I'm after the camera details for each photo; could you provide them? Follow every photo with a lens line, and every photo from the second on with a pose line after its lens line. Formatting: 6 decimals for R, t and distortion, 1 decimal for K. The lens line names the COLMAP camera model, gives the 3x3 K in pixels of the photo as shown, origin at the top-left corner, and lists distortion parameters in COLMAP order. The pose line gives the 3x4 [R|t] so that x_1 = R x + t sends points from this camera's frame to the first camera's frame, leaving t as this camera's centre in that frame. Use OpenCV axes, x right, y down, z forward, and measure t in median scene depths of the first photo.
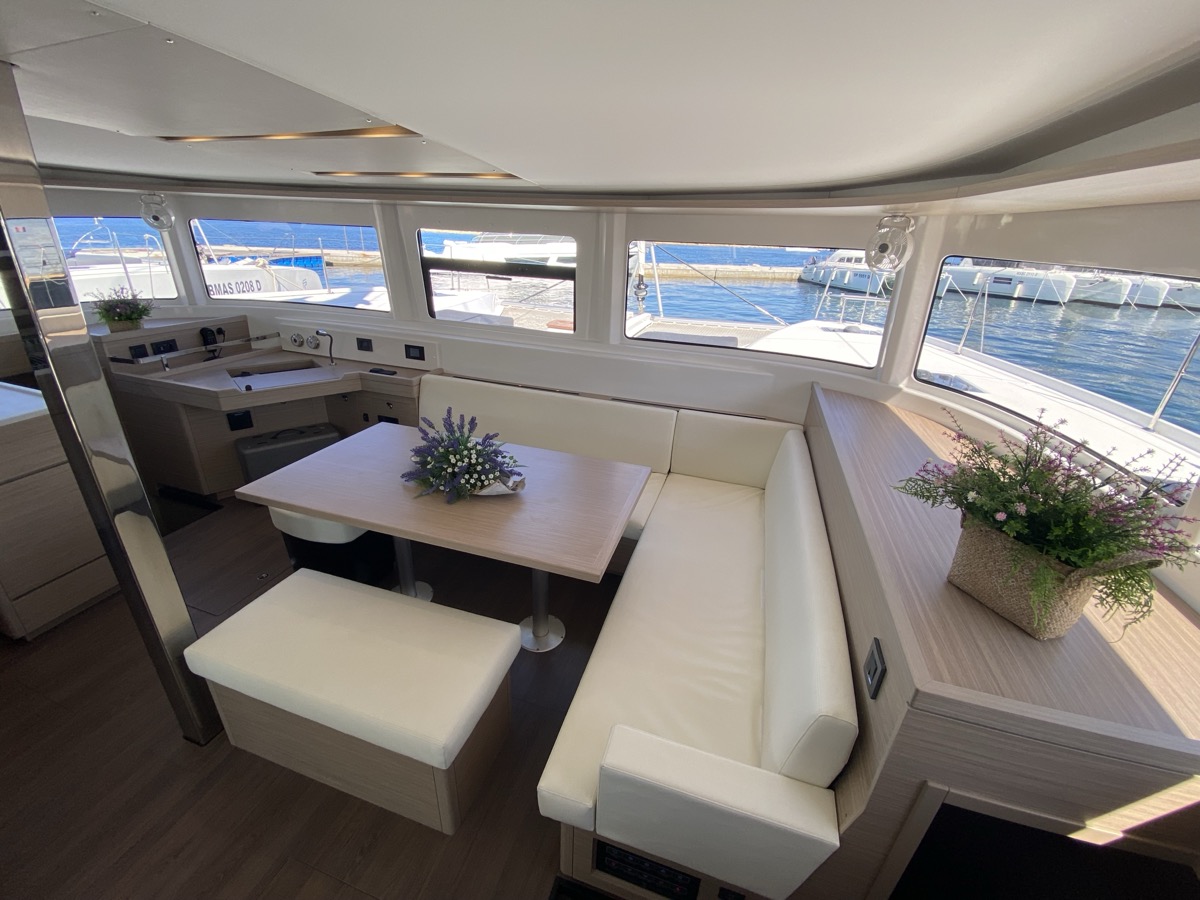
lens RADIAL K [[486.1, 0, 598.2], [0, 486.1, 446.9], [0, 0, 1]] dist [0.004650, -0.012461]
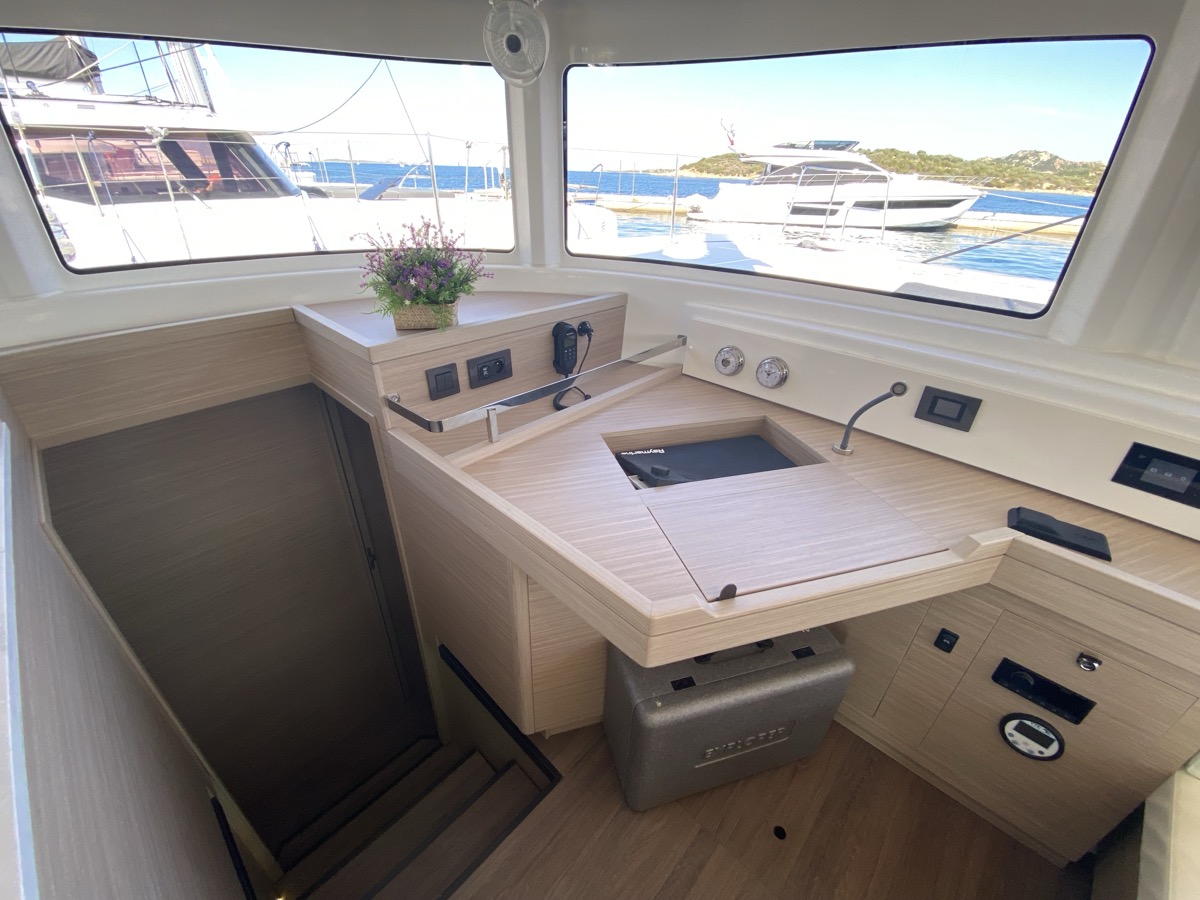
lens RADIAL K [[486.1, 0, 598.2], [0, 486.1, 459.8], [0, 0, 1]] dist [0.004650, -0.012461]
pose [[0.897991, 0.202470, -0.390664, -0.660180], [-0.157215, 0.976875, 0.144906, -0.217741], [0.410970, -0.068706, 0.909056, 0.675404]]
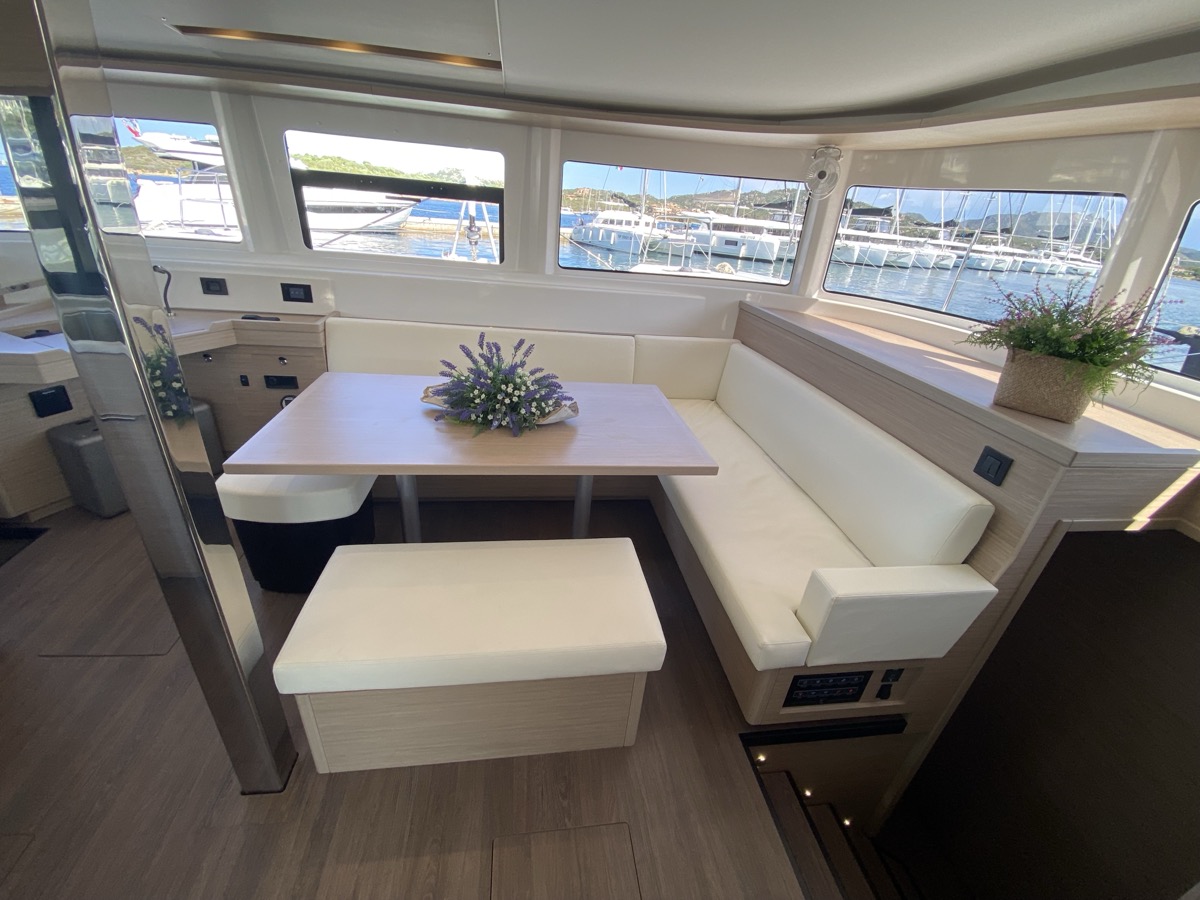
lens RADIAL K [[486.1, 0, 593.9], [0, 486.1, 456.4], [0, 0, 1]] dist [0.004650, -0.012461]
pose [[0.903256, -0.161058, 0.397730, -0.340523], [0.124849, 0.985429, 0.115507, 0.042564], [-0.410538, -0.054676, 0.910203, 0.071059]]
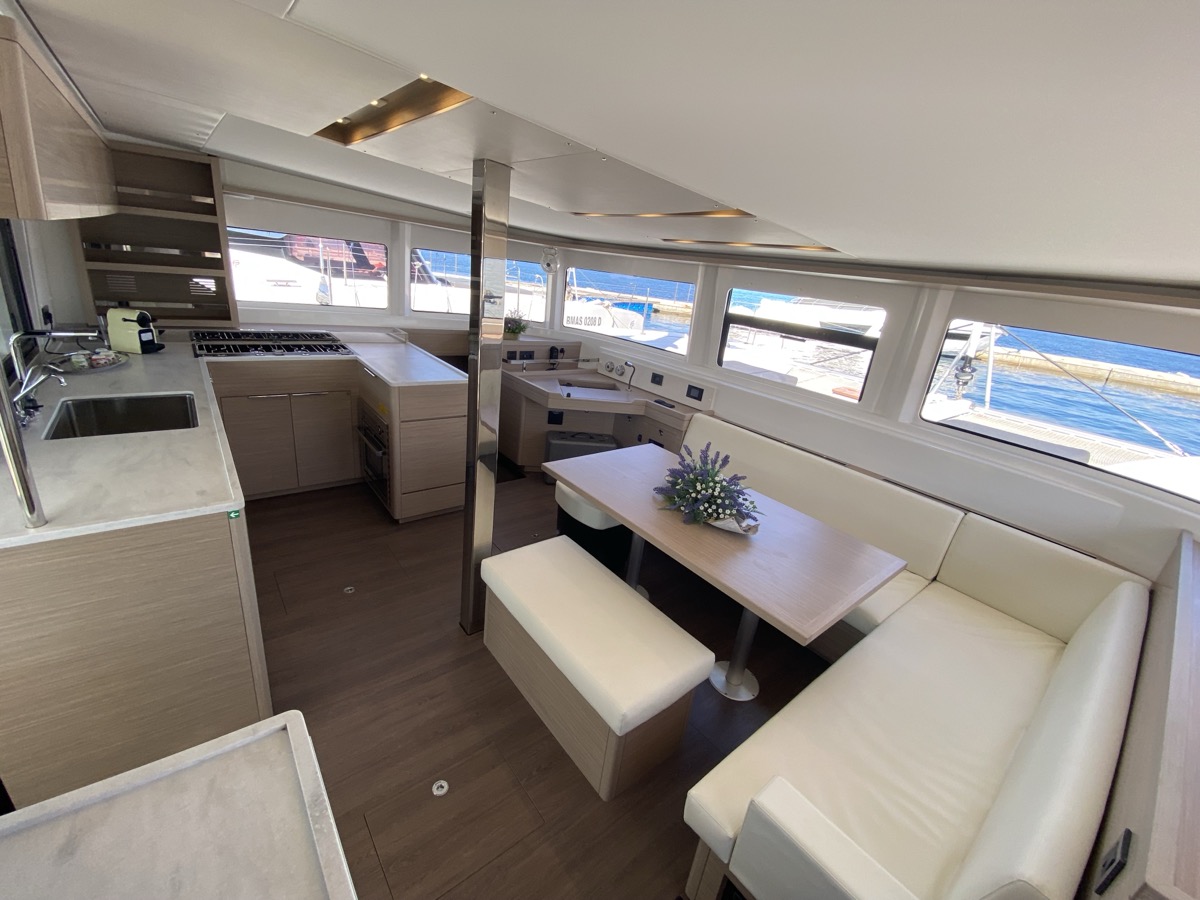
lens RADIAL K [[486.1, 0, 595.8], [0, 486.1, 449.7], [0, 0, 1]] dist [0.004650, -0.012461]
pose [[0.829887, 0.241336, -0.503036, 0.030214], [-0.290769, 0.956568, -0.020777, 0.023707], [0.476173, 0.163509, 0.864016, -0.062925]]
